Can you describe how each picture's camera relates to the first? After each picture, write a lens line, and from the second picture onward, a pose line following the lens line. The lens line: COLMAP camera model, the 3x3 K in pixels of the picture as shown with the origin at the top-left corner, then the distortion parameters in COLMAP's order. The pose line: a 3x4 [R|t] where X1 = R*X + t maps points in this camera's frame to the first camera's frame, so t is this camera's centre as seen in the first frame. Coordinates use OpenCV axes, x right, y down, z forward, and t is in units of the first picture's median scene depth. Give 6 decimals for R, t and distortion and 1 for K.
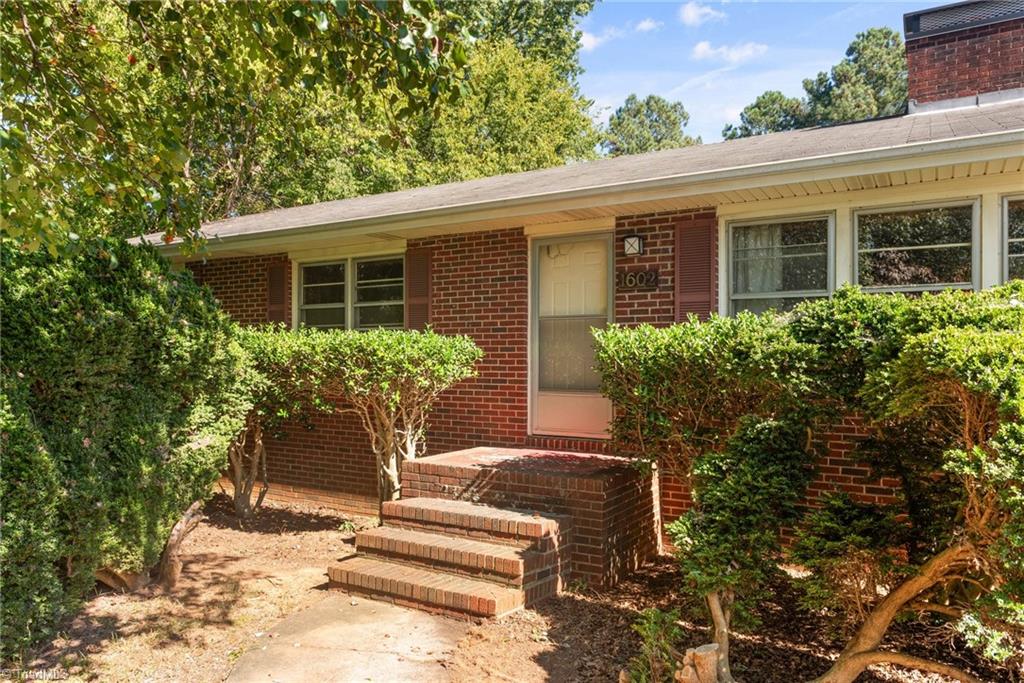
lens RADIAL K [[717.0, 0, 502.2], [0, 717.0, 351.1], [0, 0, 1]] dist [0.005852, -0.000655]
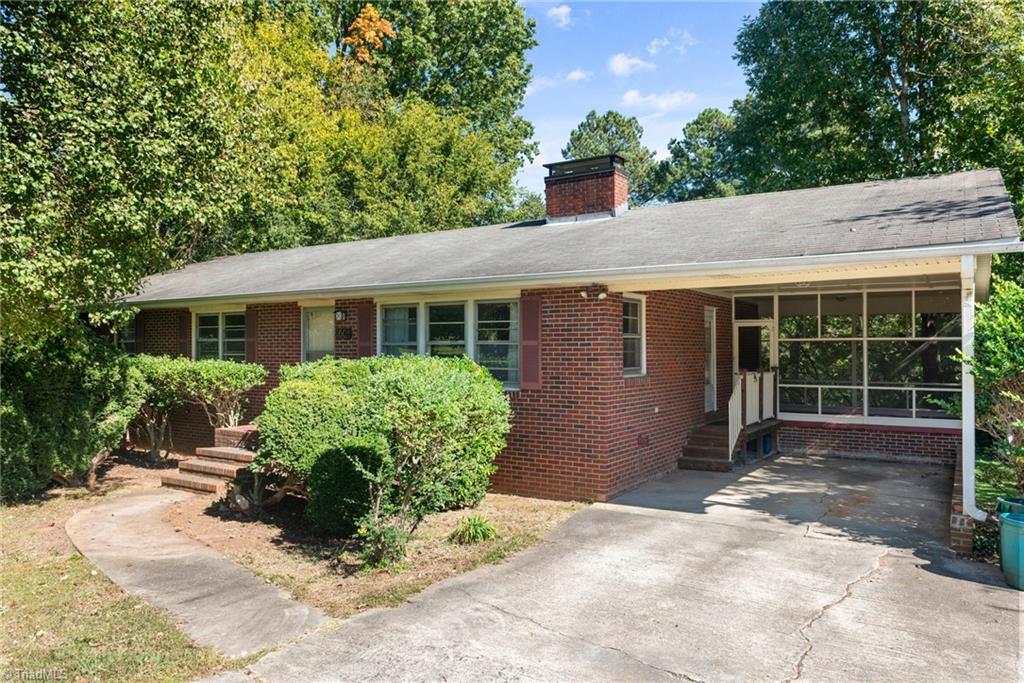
lens RADIAL K [[717.0, 0, 521.4], [0, 717.0, 336.7], [0, 0, 1]] dist [0.005852, -0.000655]
pose [[0.999408, -0.008837, -0.033236, 0.728077], [0.009125, 0.999922, 0.008540, -0.103699], [0.033157, -0.008838, 0.999411, -0.895320]]
